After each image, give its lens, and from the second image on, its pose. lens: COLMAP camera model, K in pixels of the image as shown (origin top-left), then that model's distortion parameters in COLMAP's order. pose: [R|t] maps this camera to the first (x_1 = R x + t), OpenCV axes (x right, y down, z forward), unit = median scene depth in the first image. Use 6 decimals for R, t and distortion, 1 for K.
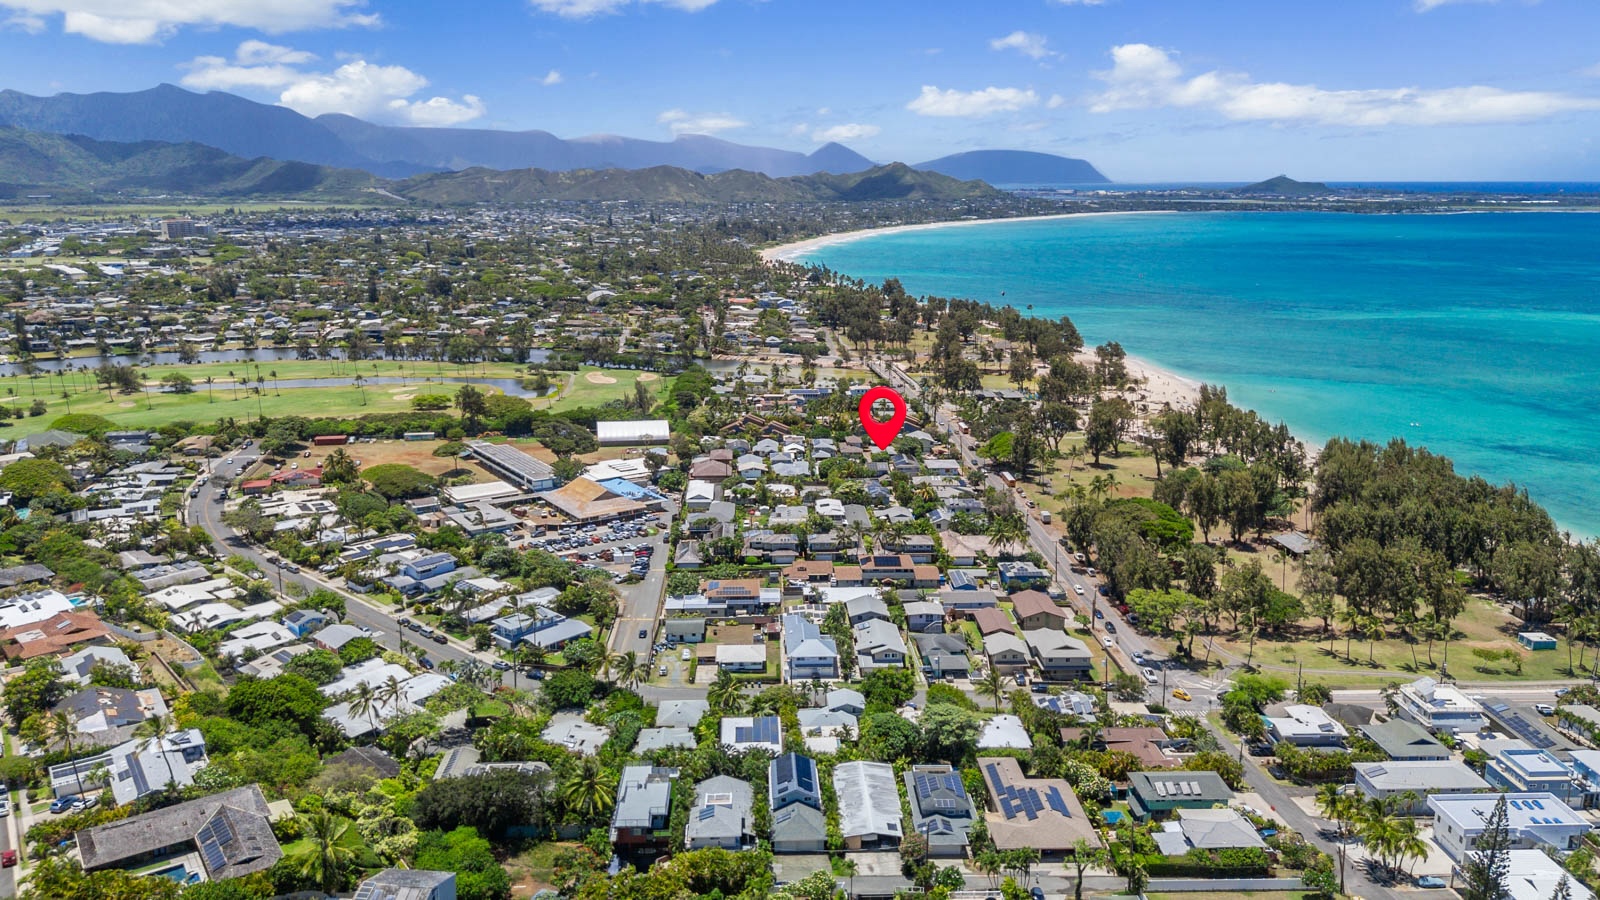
lens RADIAL K [[1169.9, 0, 800.0], [0, 1169.9, 450.0], [0, 0, 1]] dist [0.094098, -0.104541]
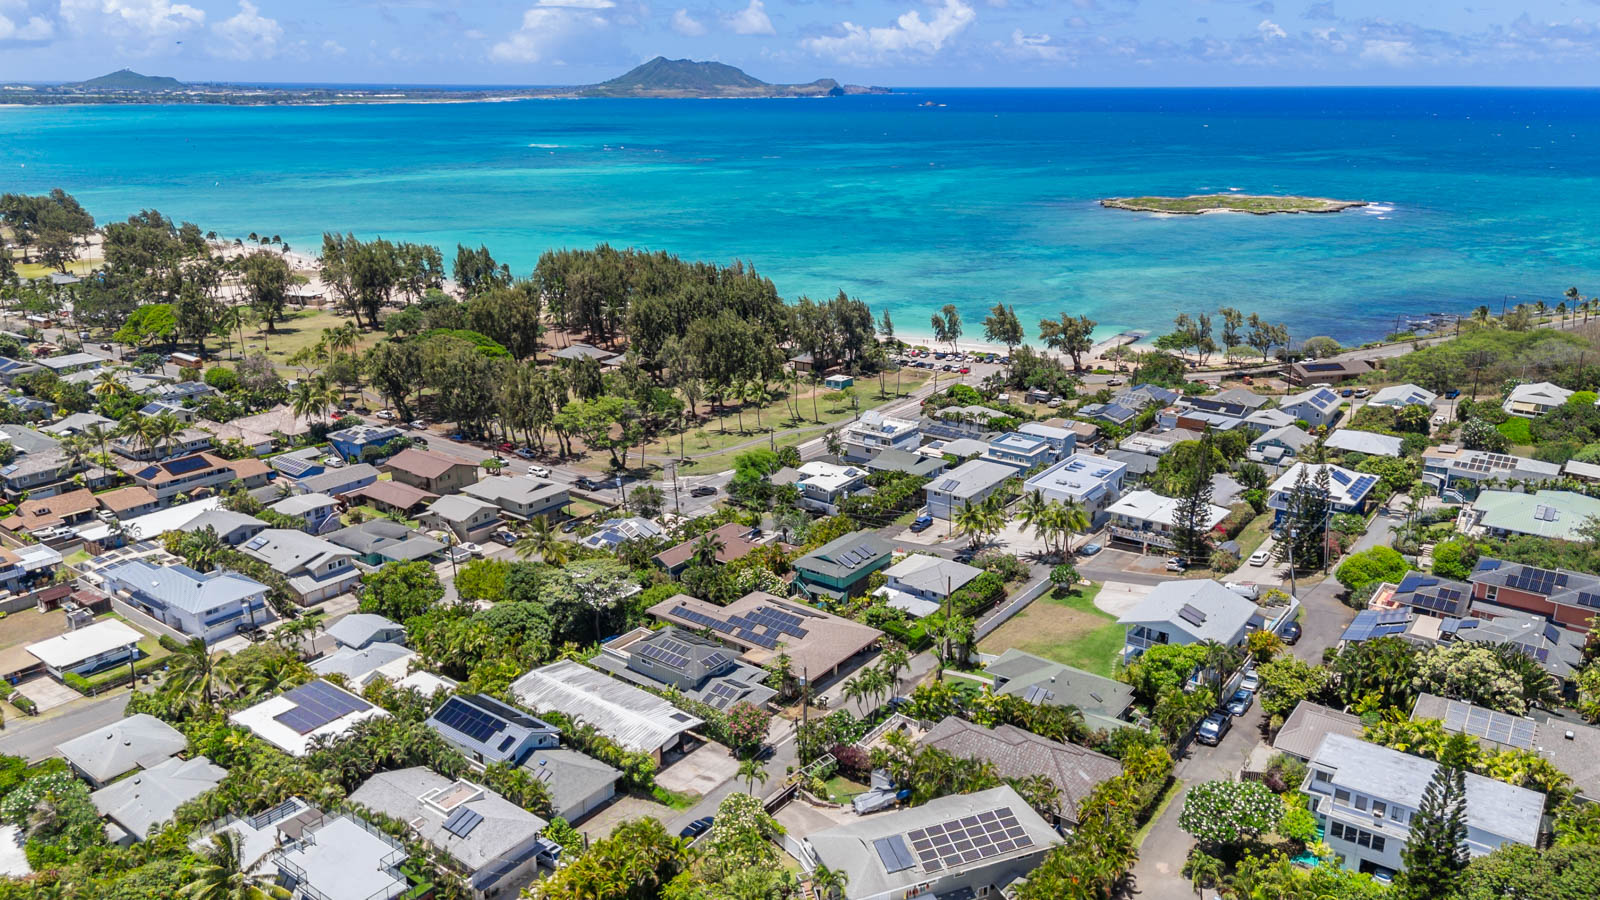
lens RADIAL K [[1169.9, 0, 800.0], [0, 1169.9, 450.0], [0, 0, 1]] dist [0.094098, -0.104541]
pose [[0.634698, -0.231534, 0.737258, -0.217523], [0.174911, 0.972342, 0.154782, 0.045595], [-0.752704, 0.030715, 0.657642, 0.306084]]
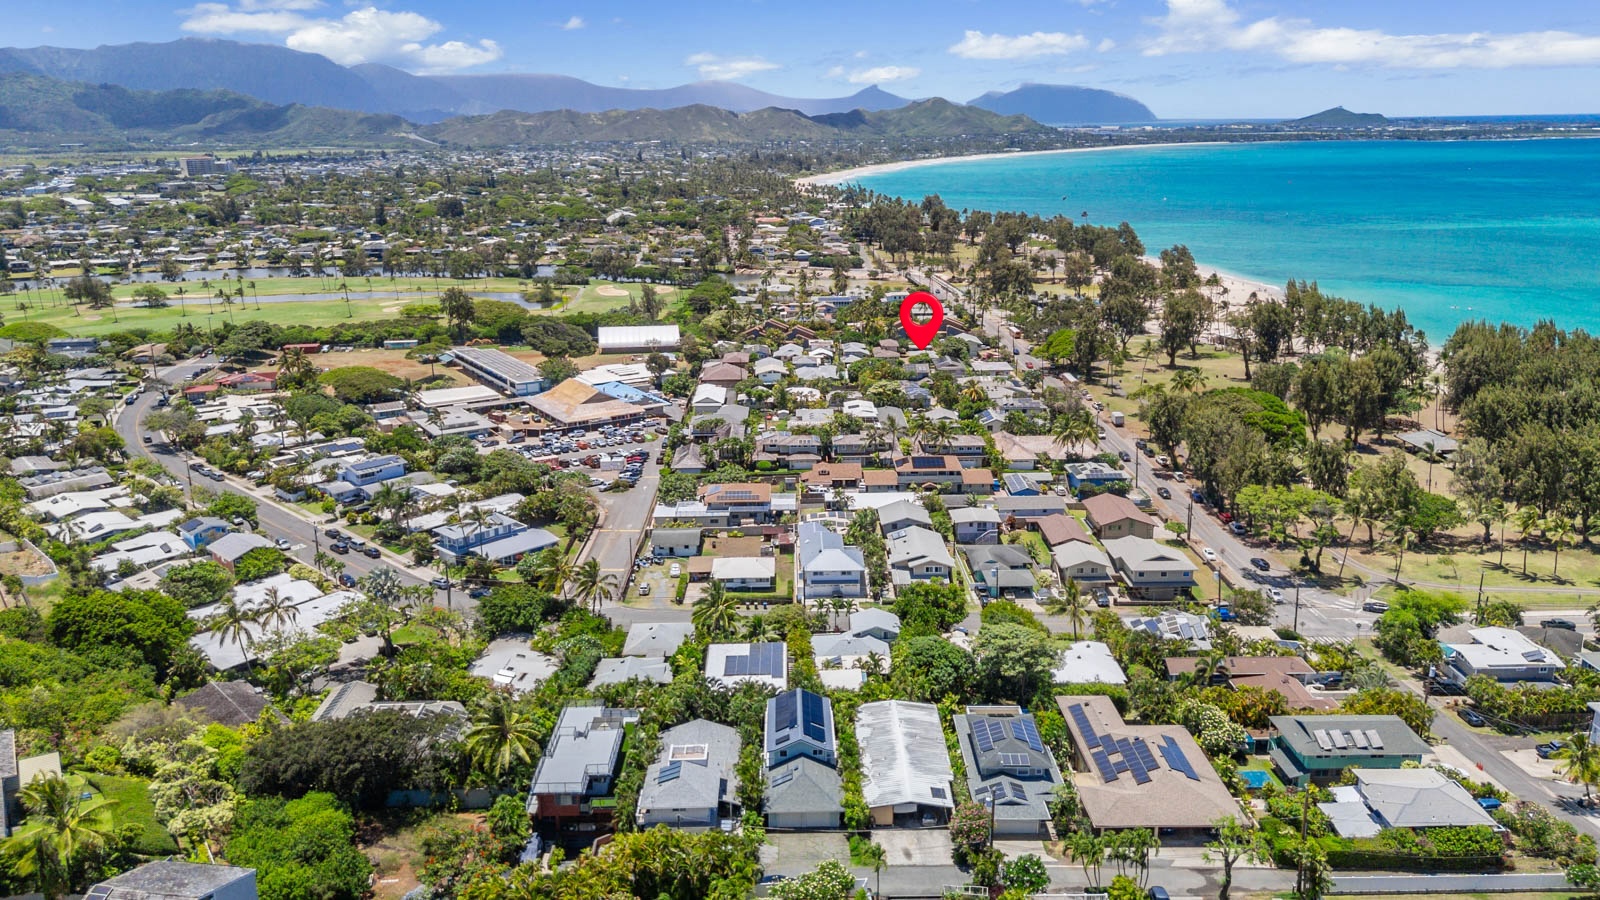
lens RADIAL K [[1169.9, 0, 800.0], [0, 1169.9, 450.0], [0, 0, 1]] dist [0.094098, -0.104541]
pose [[0.999411, -0.006467, -0.033706, 0.013497], [0.007882, 0.999085, 0.042025, 0.055282], [0.033404, -0.042266, 0.998548, 0.196604]]
